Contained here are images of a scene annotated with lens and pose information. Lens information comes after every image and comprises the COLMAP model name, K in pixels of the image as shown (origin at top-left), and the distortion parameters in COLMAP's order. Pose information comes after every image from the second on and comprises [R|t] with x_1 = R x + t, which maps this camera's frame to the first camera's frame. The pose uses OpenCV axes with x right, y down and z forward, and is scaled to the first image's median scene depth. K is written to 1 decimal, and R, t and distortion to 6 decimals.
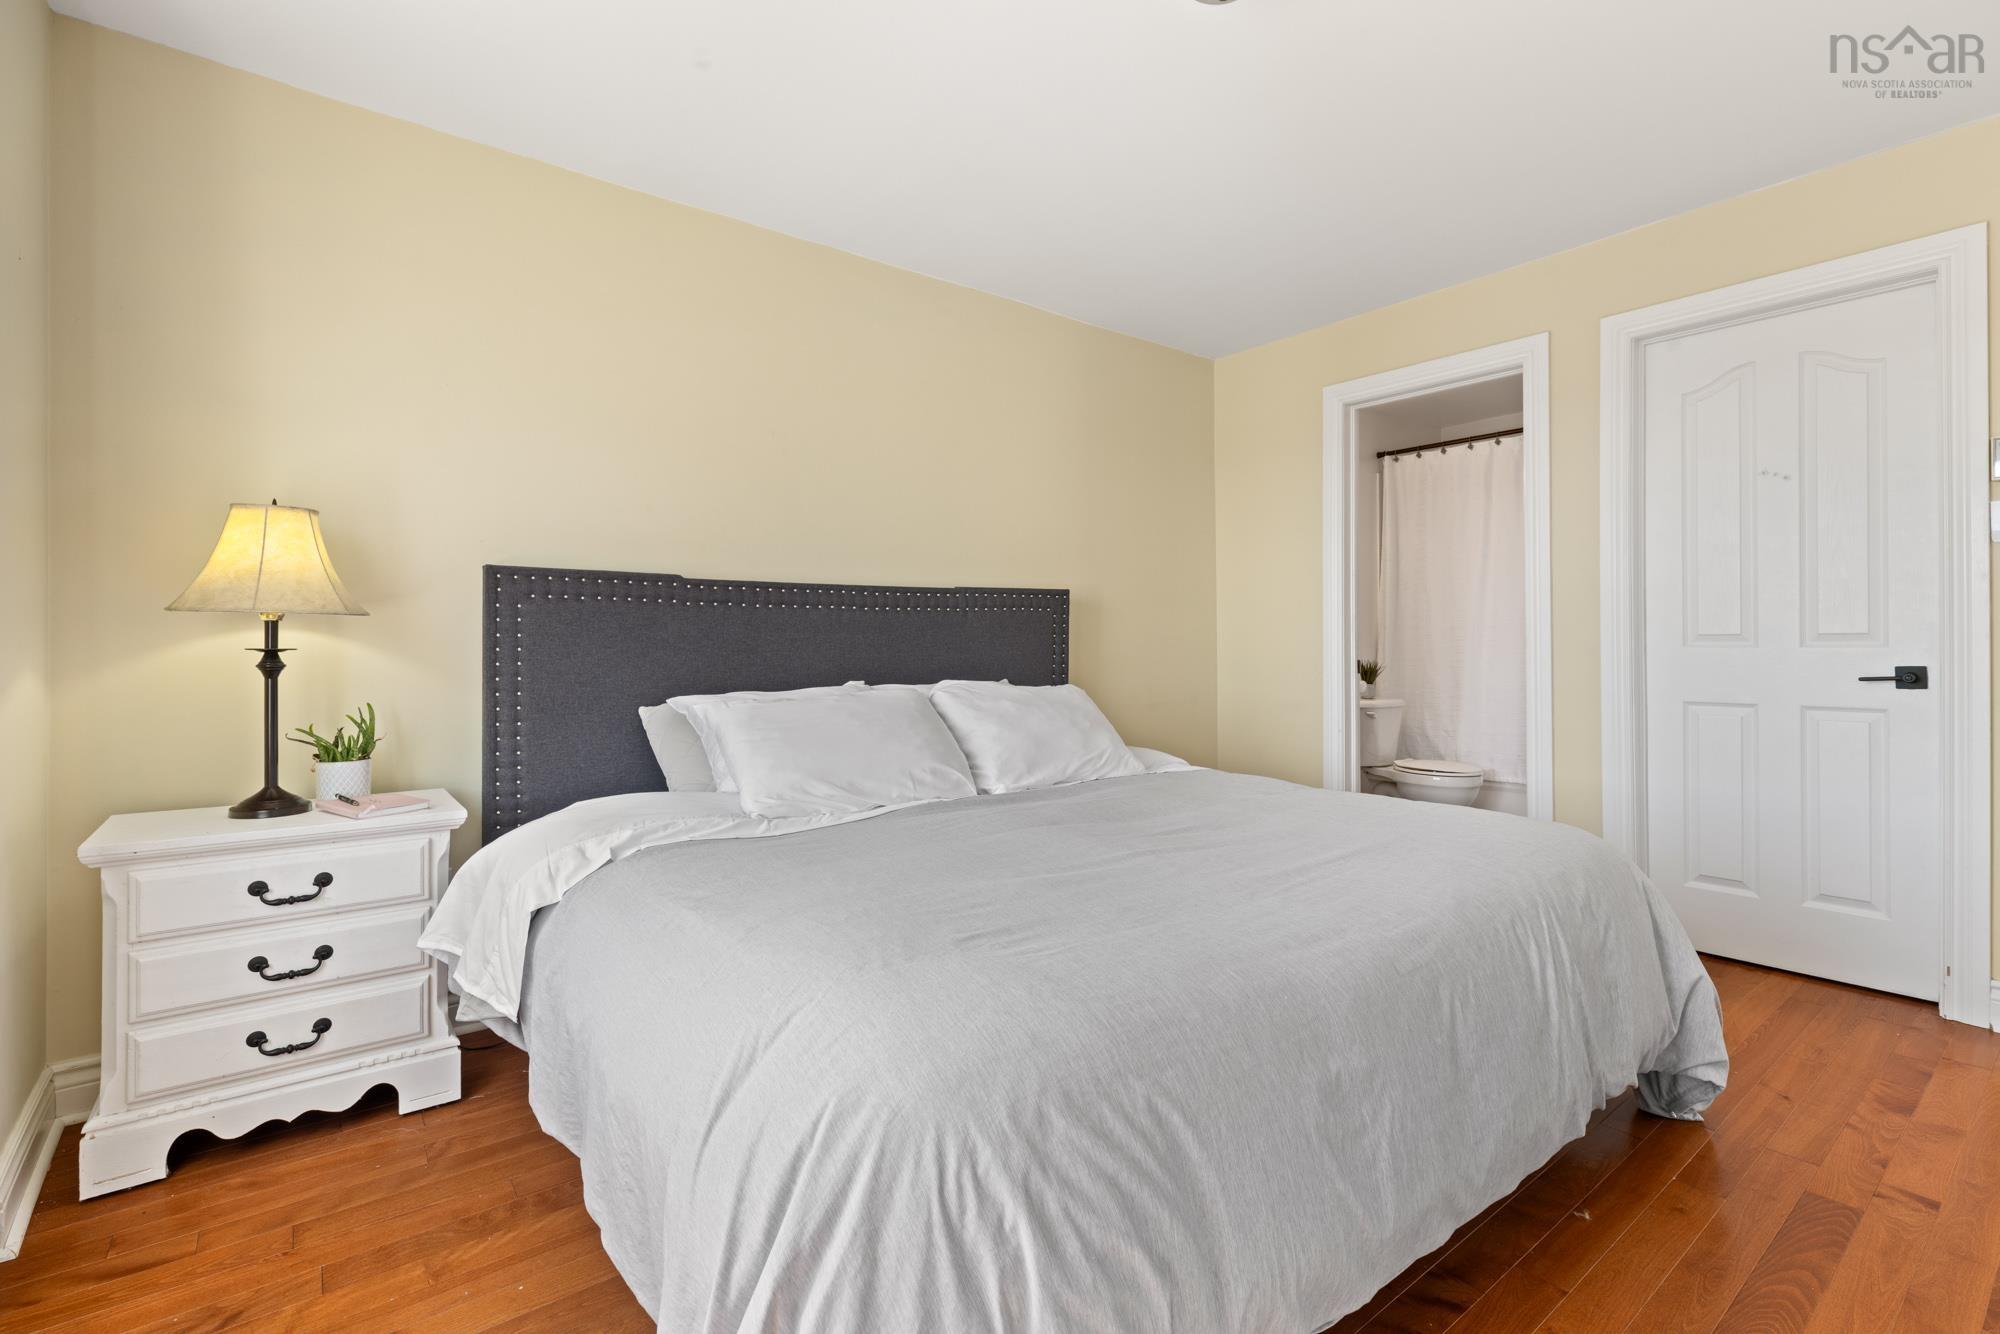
lens RADIAL K [[913.7, 0, 1004.1], [0, 913.7, 666.7], [0, 0, 1]] dist [-0.000517, -0.000113]
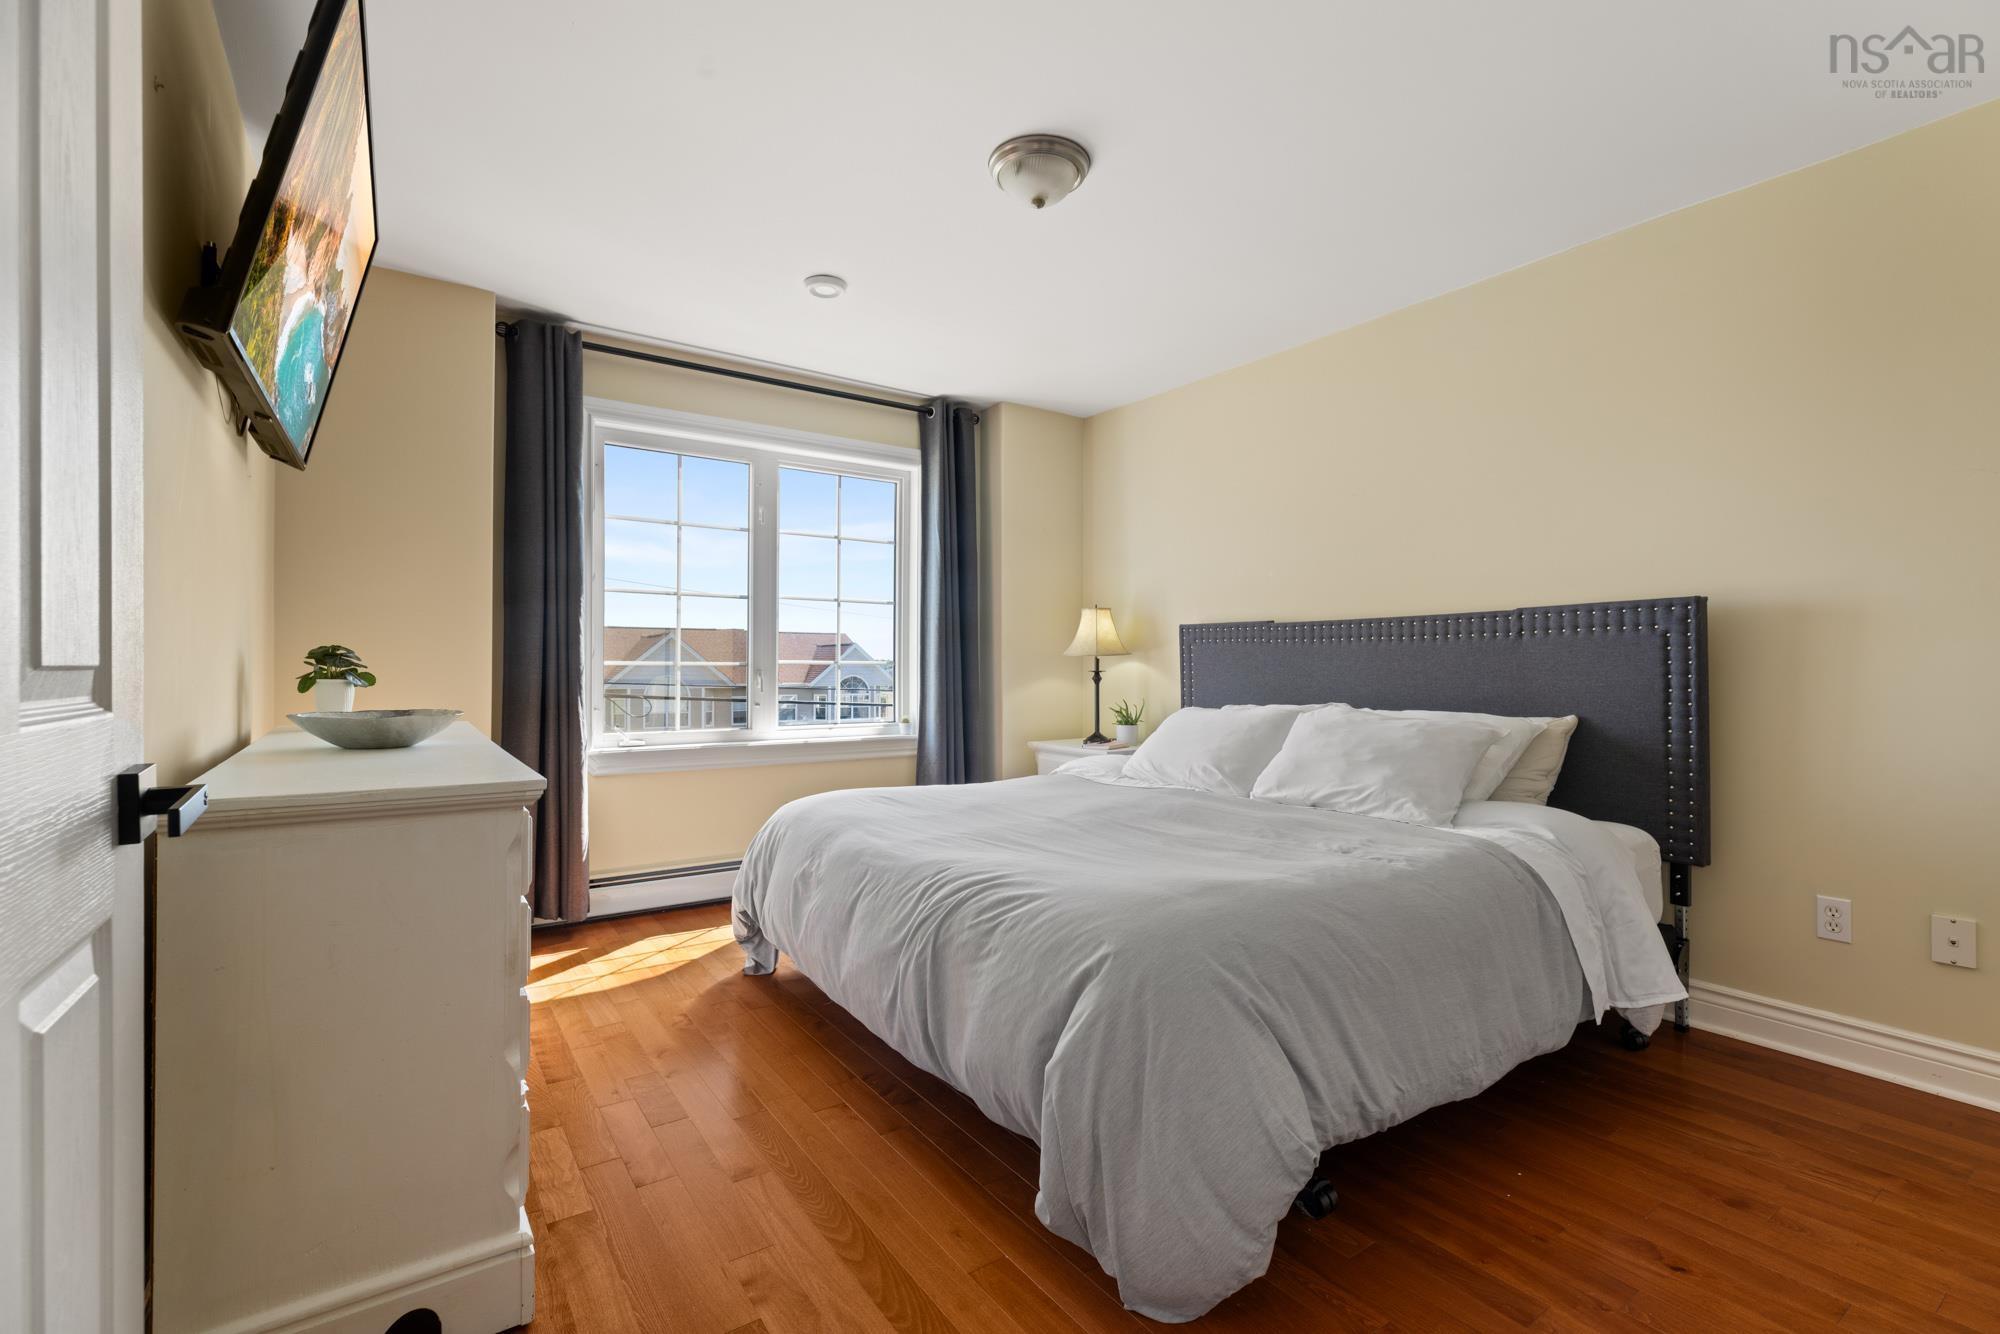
lens RADIAL K [[913.7, 0, 1003.1], [0, 913.7, 657.6], [0, 0, 1]] dist [-0.000517, -0.000113]
pose [[-0.074112, 0.000835, -0.997250, 1.458108], [-0.016277, 0.999865, 0.002047, -0.051911], [0.997117, 0.016384, -0.074089, 0.920641]]
